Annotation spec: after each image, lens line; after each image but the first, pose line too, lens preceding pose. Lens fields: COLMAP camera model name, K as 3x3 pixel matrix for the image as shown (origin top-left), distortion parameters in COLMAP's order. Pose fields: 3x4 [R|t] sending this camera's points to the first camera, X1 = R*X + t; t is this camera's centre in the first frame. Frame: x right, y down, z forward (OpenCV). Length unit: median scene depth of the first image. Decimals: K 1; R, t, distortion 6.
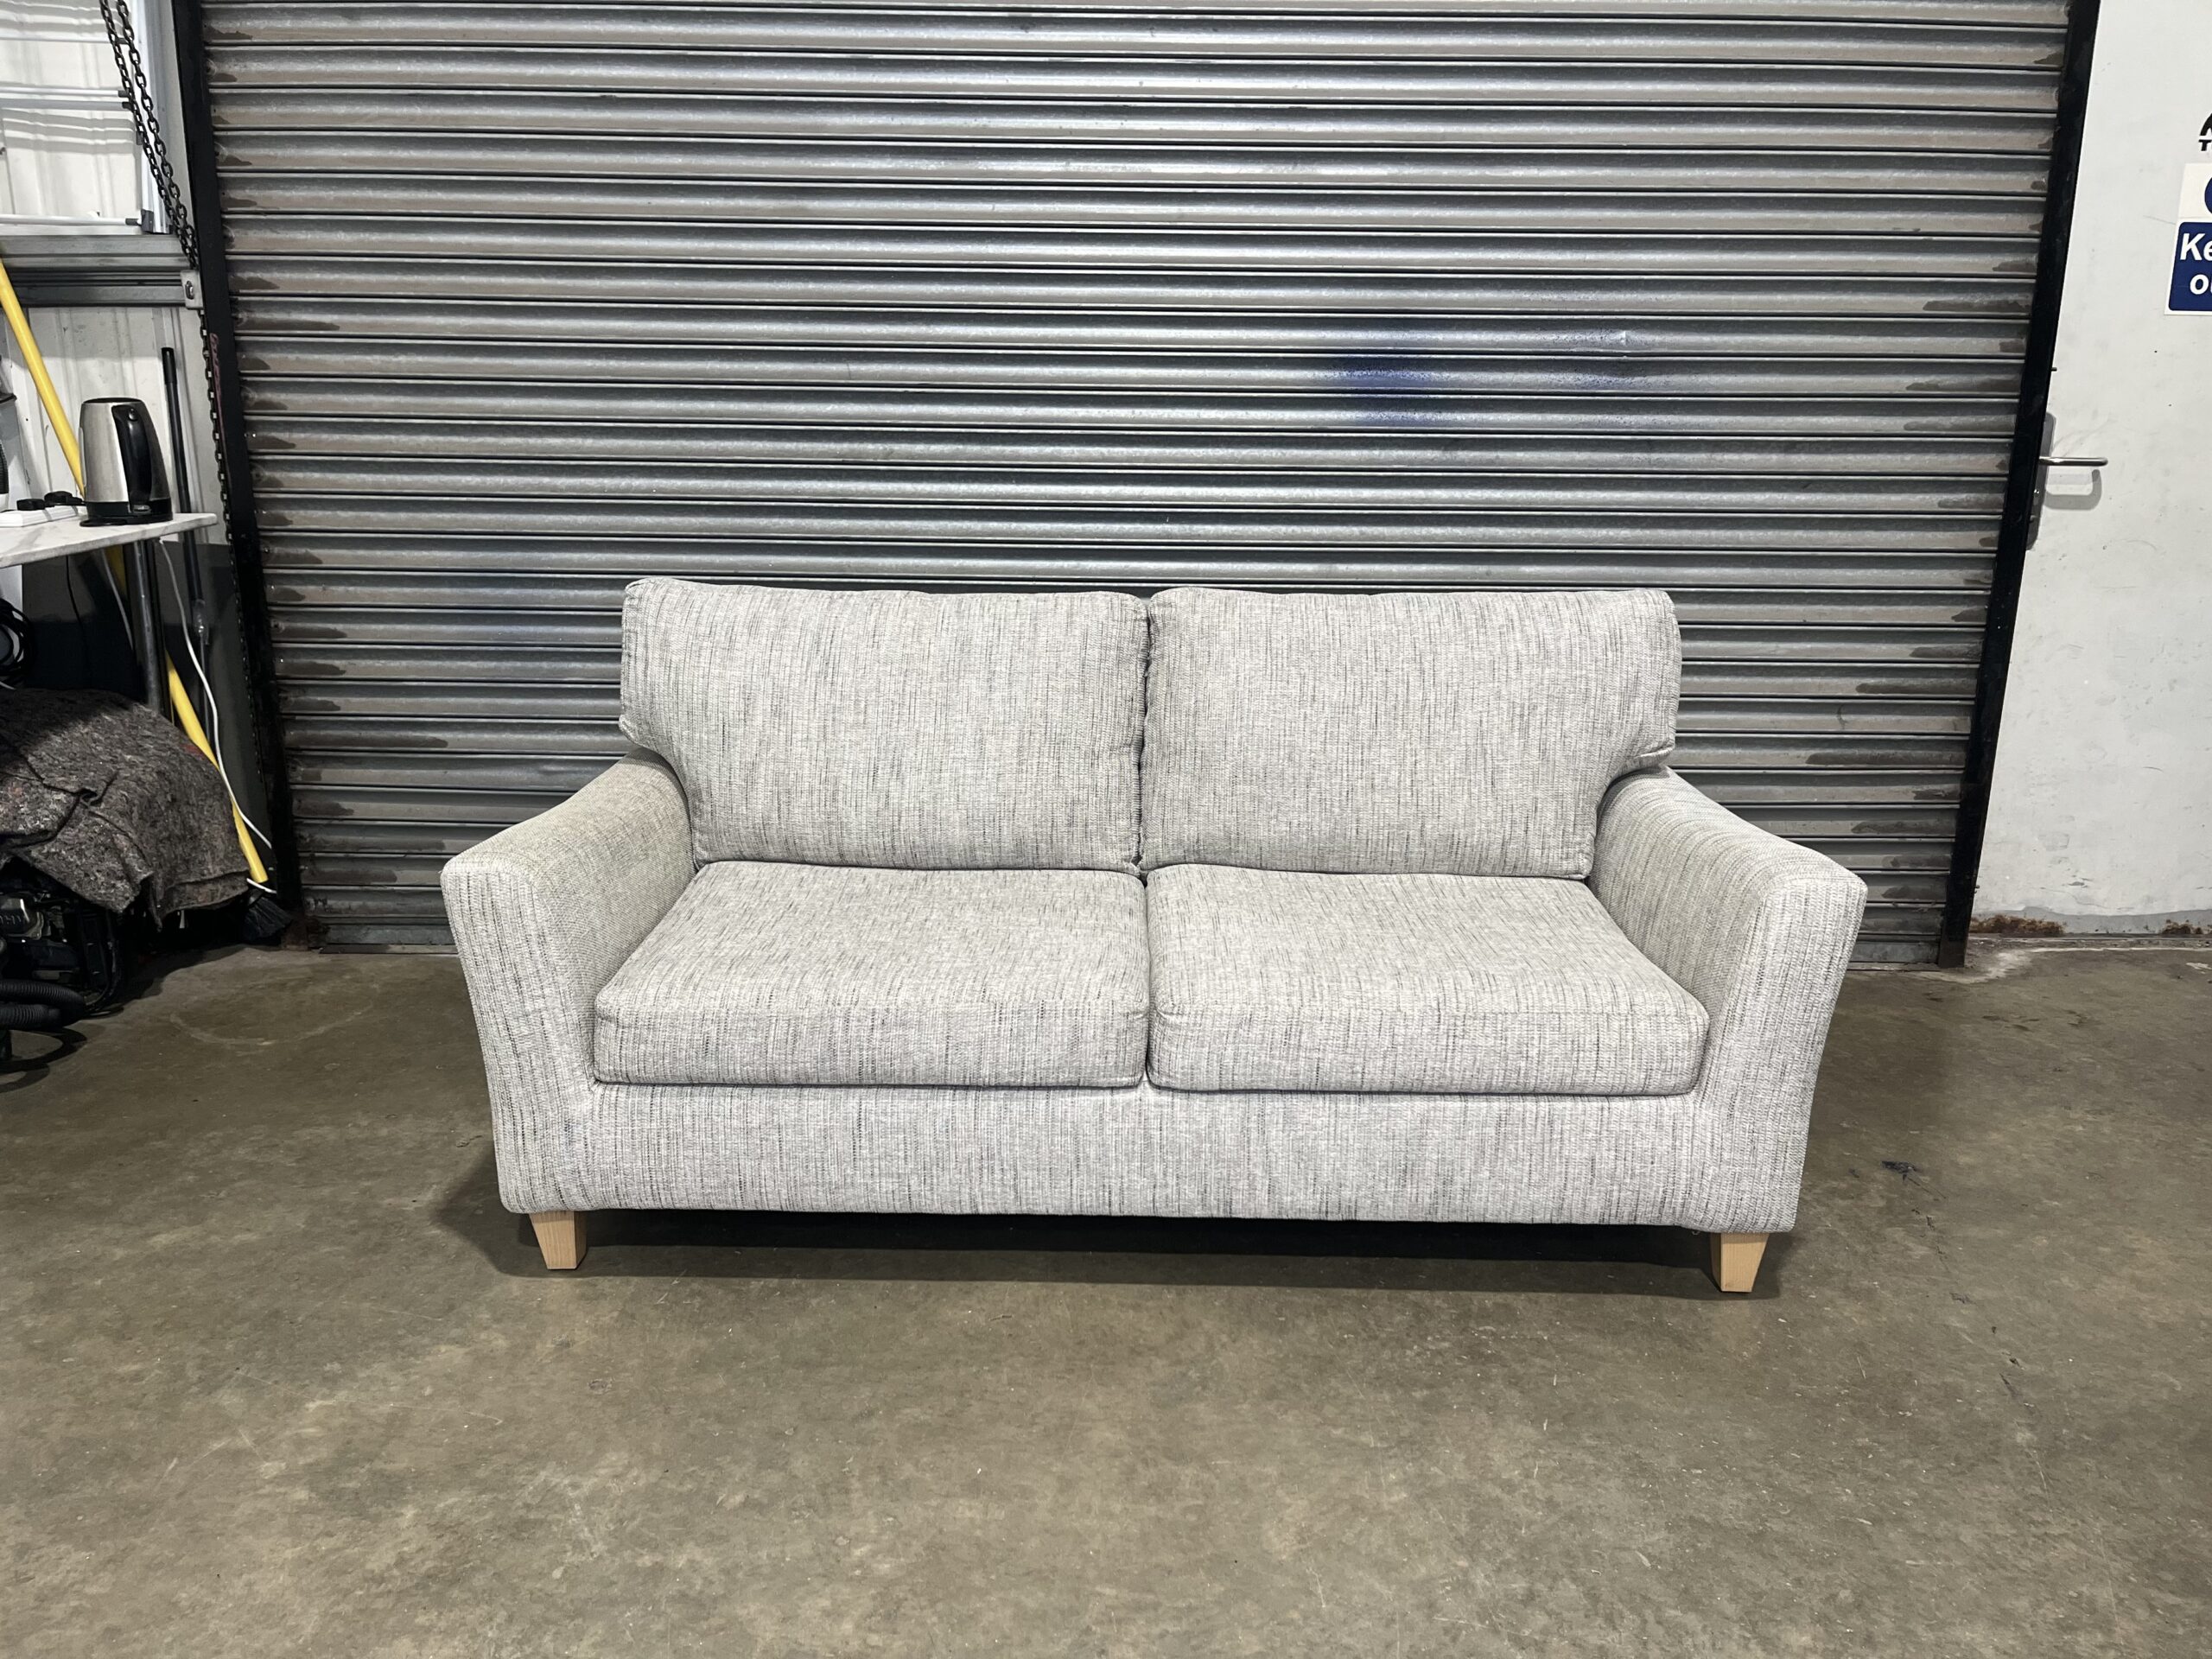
lens RADIAL K [[1695.1, 0, 1106.0], [0, 1695.1, 829.5], [0, 0, 1]] dist [0.070329, -0.105697]
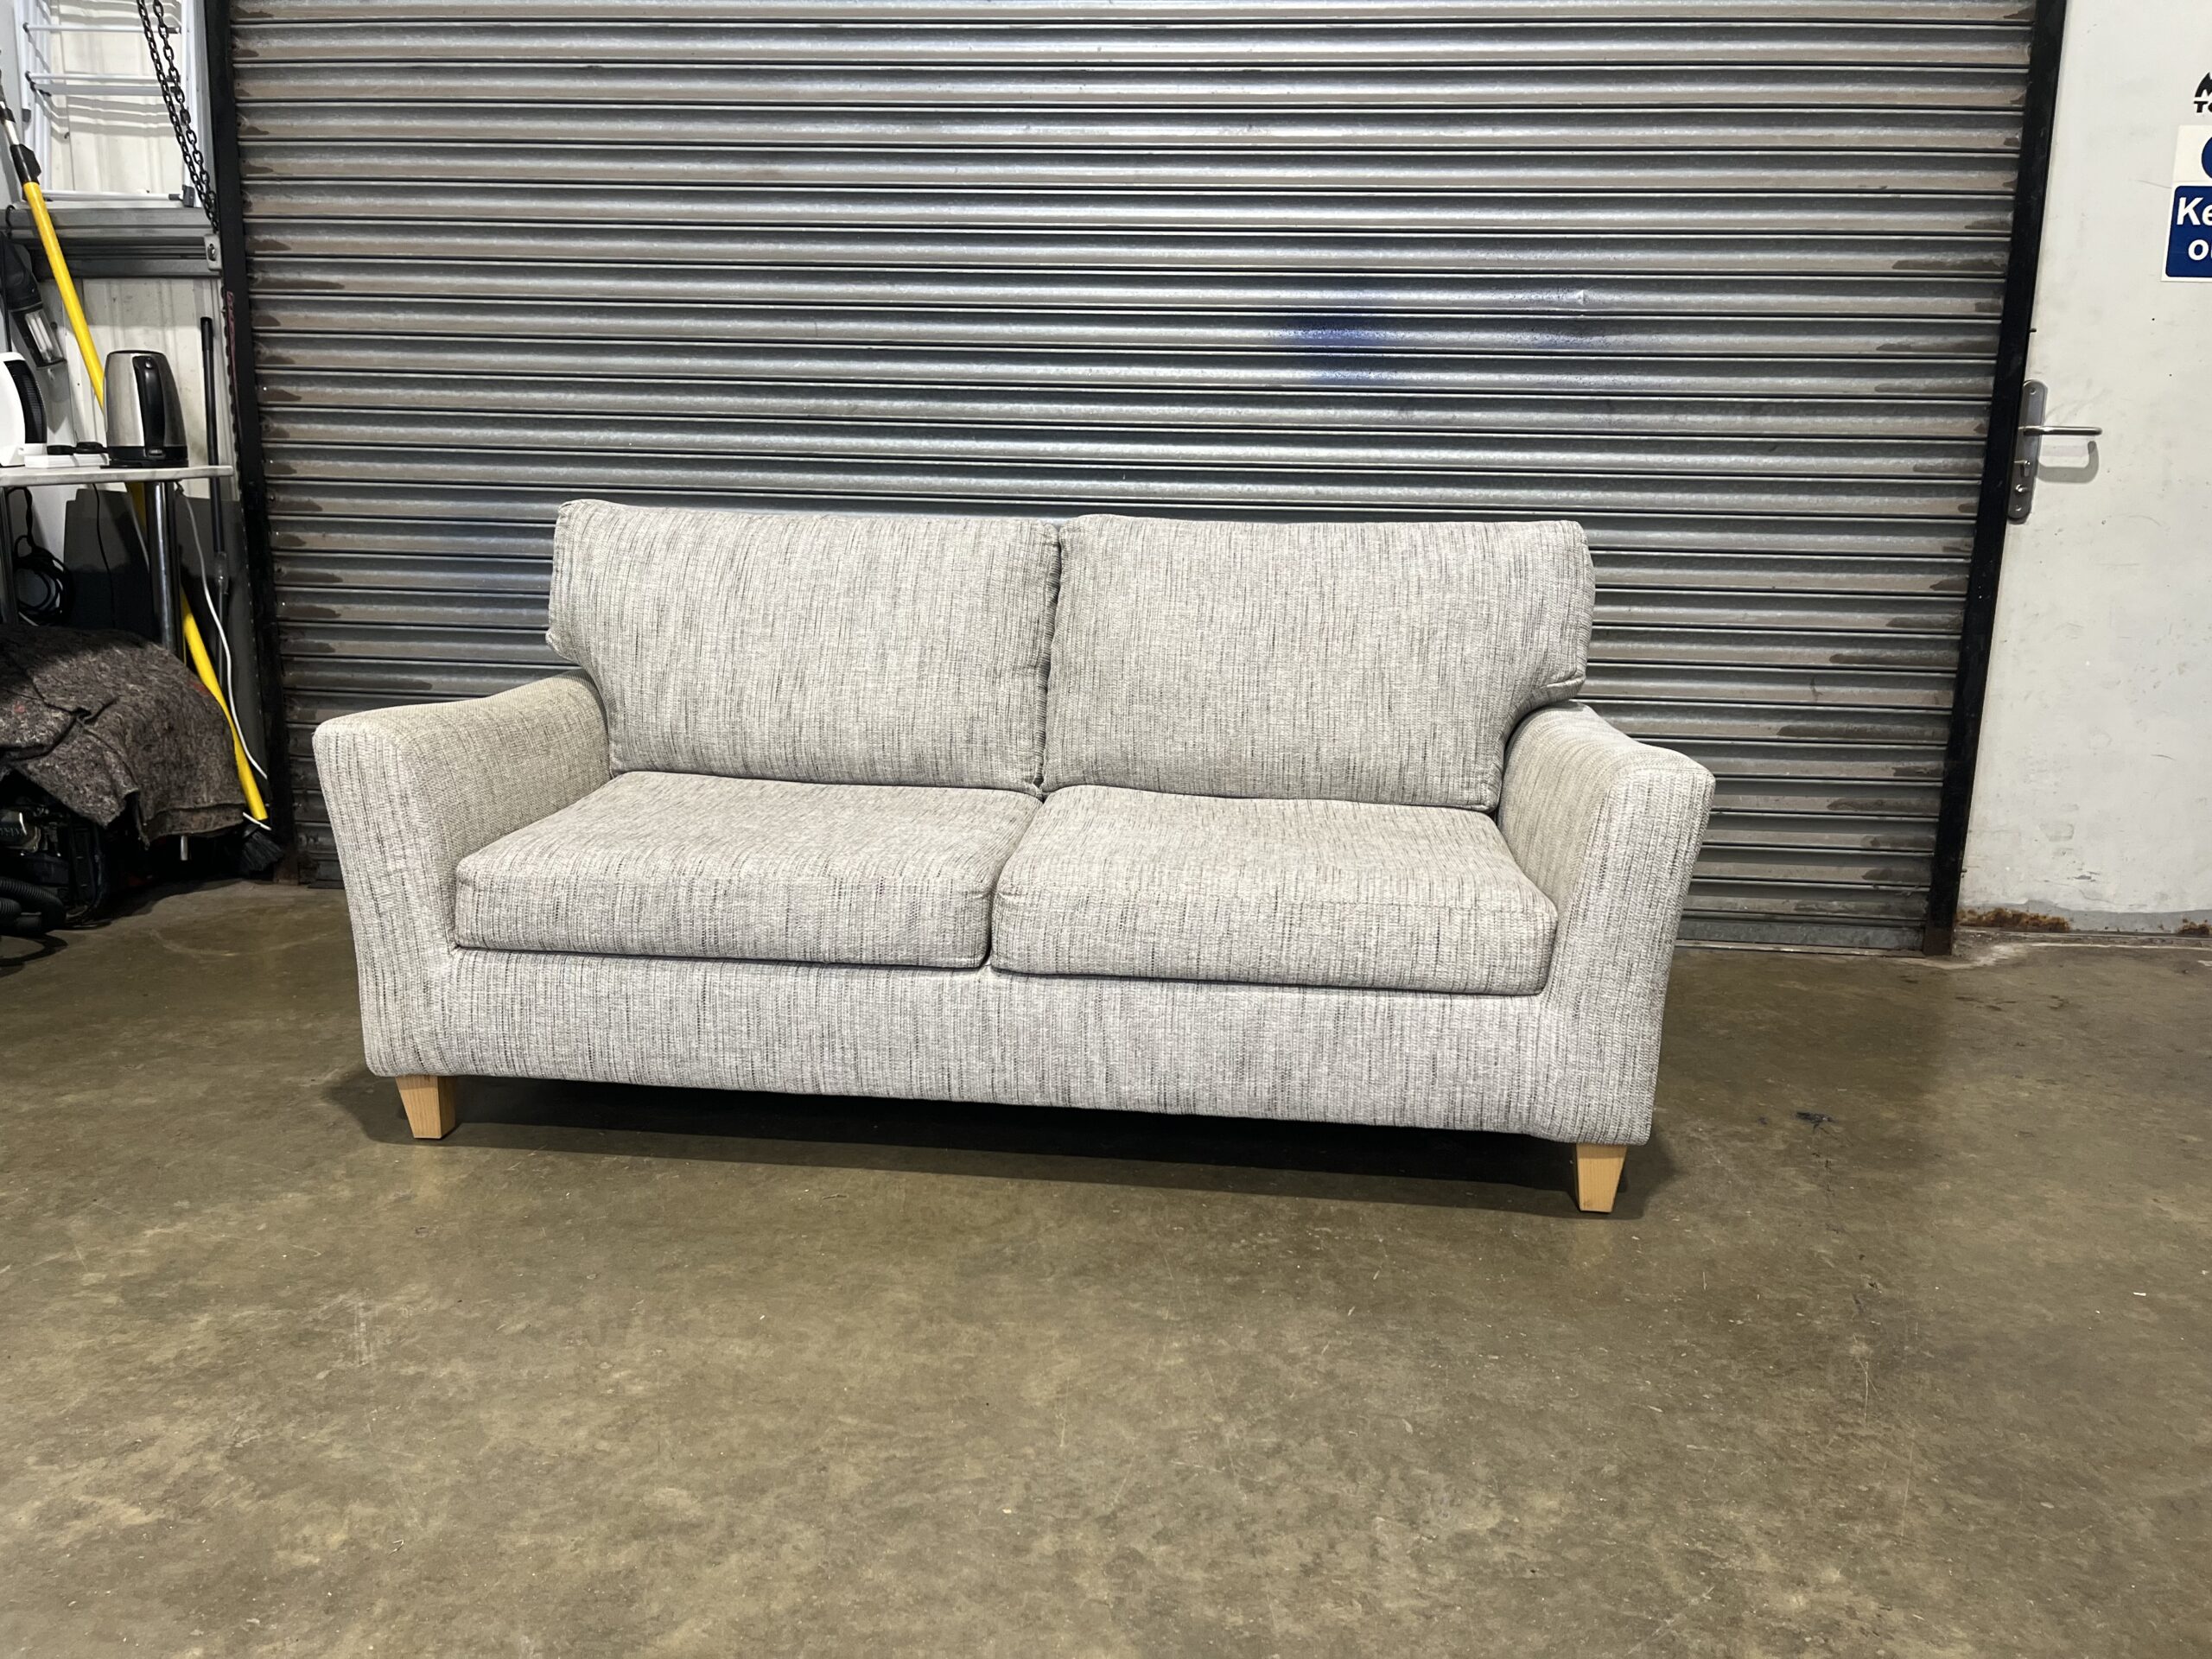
lens RADIAL K [[1696.7, 0, 1094.5], [0, 1696.7, 816.1], [0, 0, 1]] dist [0.069160, -0.104607]
pose [[0.995865, 0.027143, -0.086699, 0.143622], [-0.031904, 0.998031, -0.054005, 0.094933], [0.085062, 0.056548, 0.994770, 0.004220]]
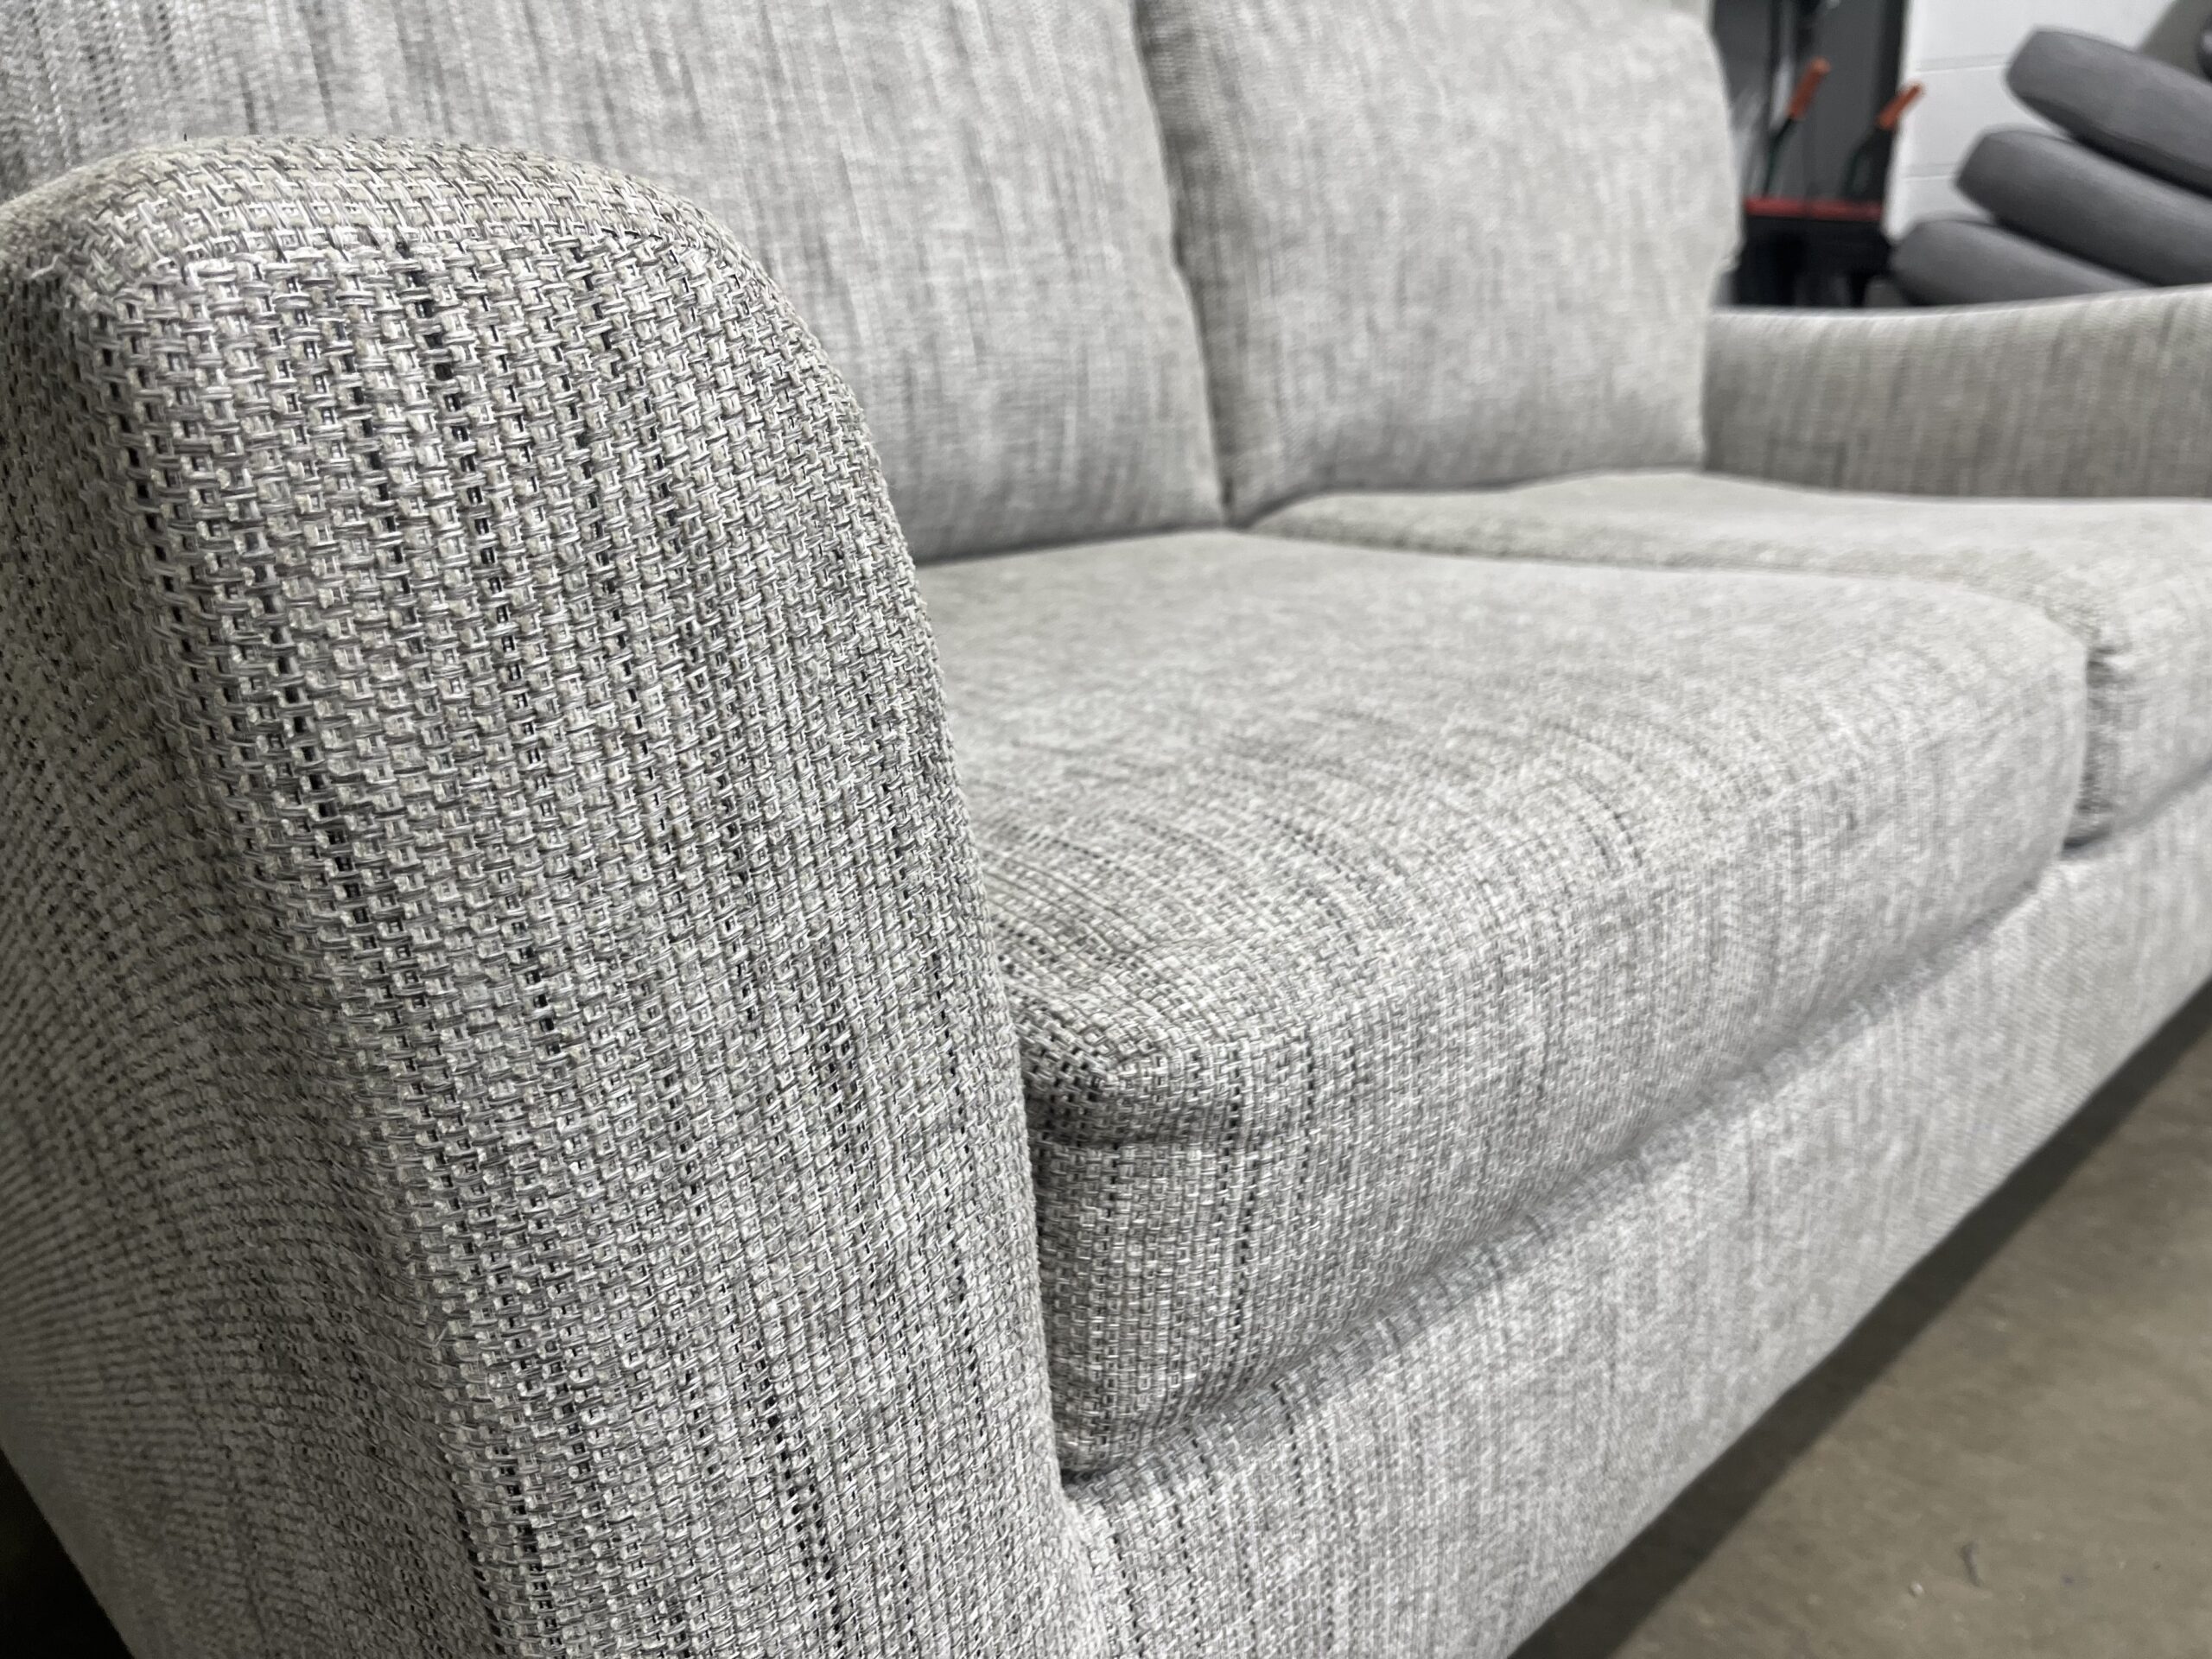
lens RADIAL K [[1721.7, 0, 1118.7], [0, 1721.7, 821.3], [0, 0, 1]] dist [0.057607, -0.110239]
pose [[0.688296, -0.213094, 0.693426, -0.346506], [0.194369, 0.975105, 0.106724, 0.047653], [-0.698905, 0.061323, 0.712580, 0.720103]]
